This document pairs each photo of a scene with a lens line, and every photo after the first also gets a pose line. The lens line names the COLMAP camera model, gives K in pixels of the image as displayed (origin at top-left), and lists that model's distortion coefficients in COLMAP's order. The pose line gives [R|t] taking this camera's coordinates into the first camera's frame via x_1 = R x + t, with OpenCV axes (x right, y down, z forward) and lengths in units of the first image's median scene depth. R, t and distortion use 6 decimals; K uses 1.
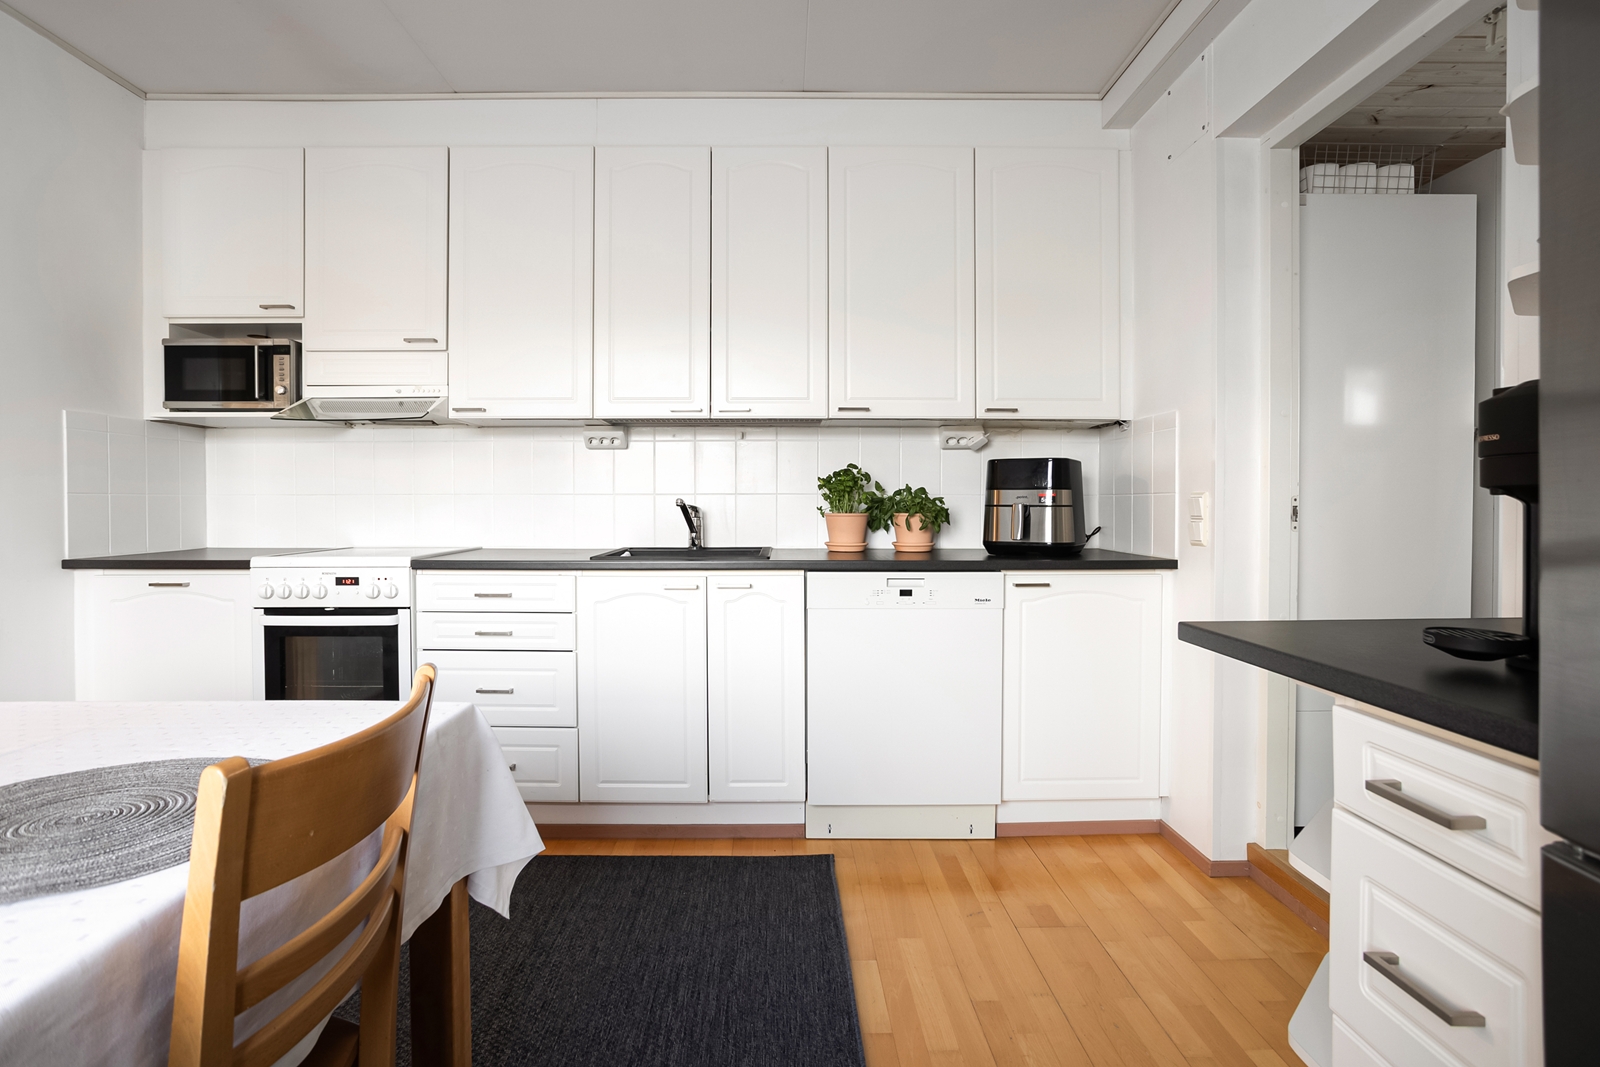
lens RADIAL K [[802.2, 0, 798.0], [0, 802.2, 524.7], [0, 0, 1]] dist [-0.021880, 0.000073]
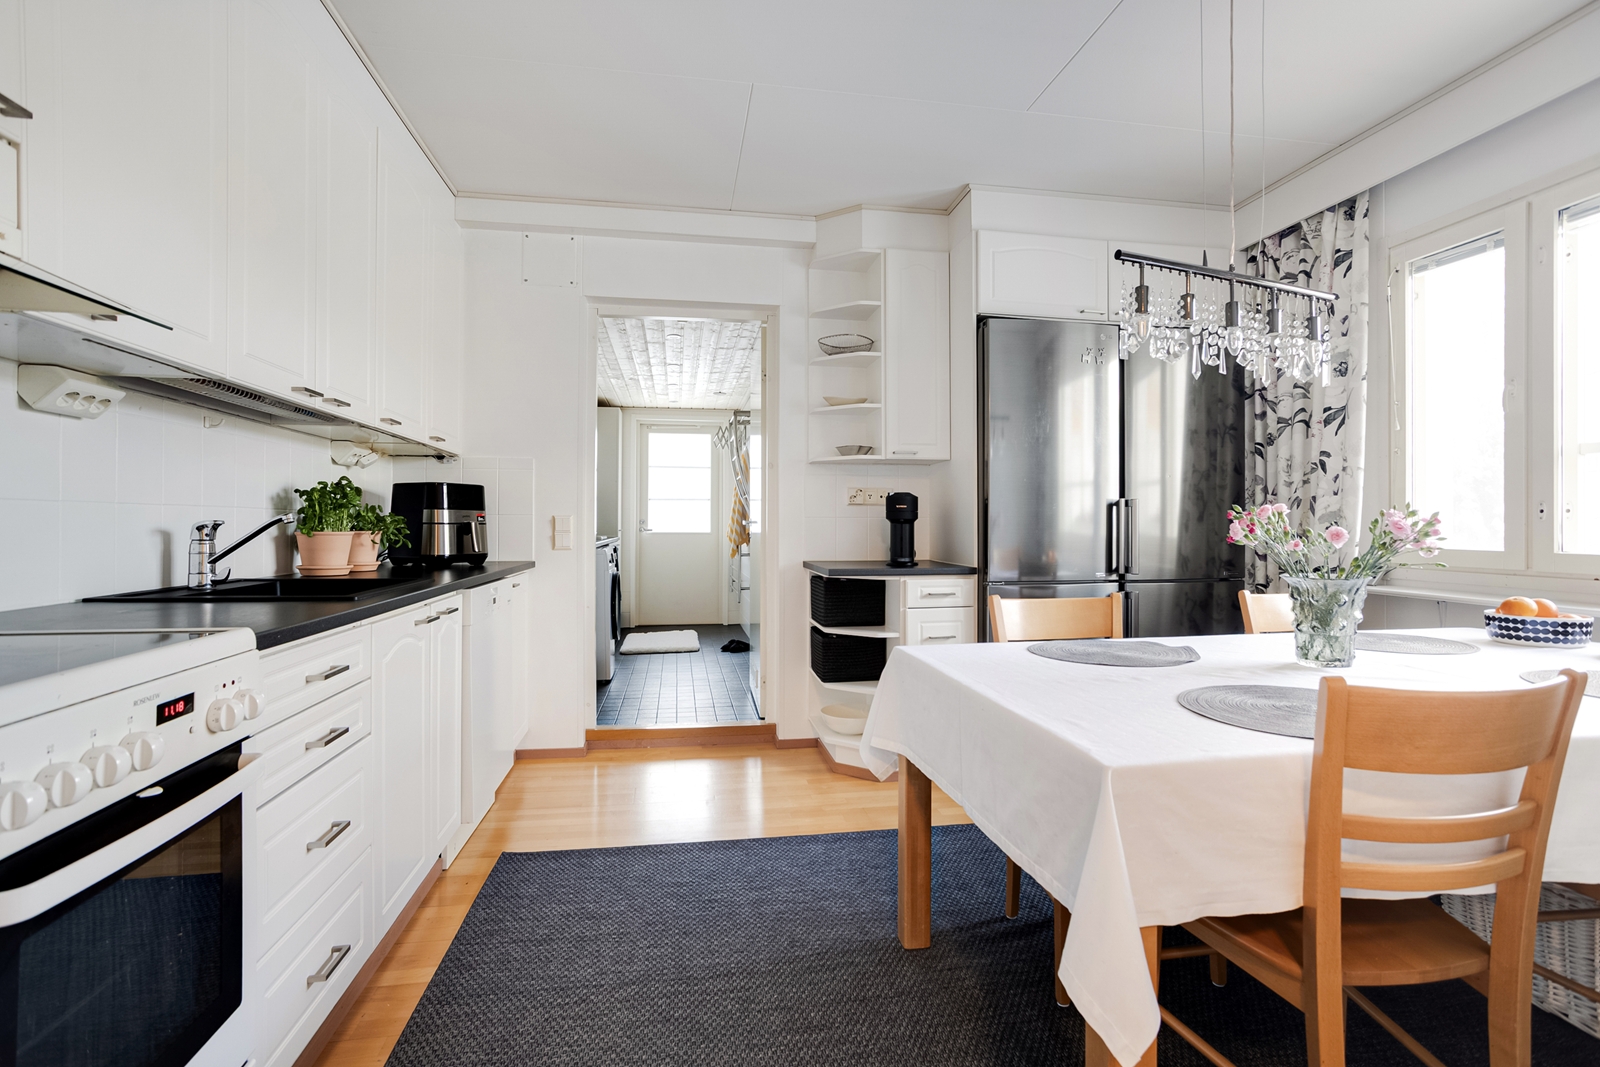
lens RADIAL K [[777.8, 0, 797.2], [0, 777.8, 526.4], [0, 0, 1]] dist [0.000852, 0.000465]
pose [[-0.153046, -0.003588, 0.988213, -0.925198], [0.014232, 0.999882, 0.005835, -0.018772], [-0.988117, 0.014957, -0.152977, 0.681832]]
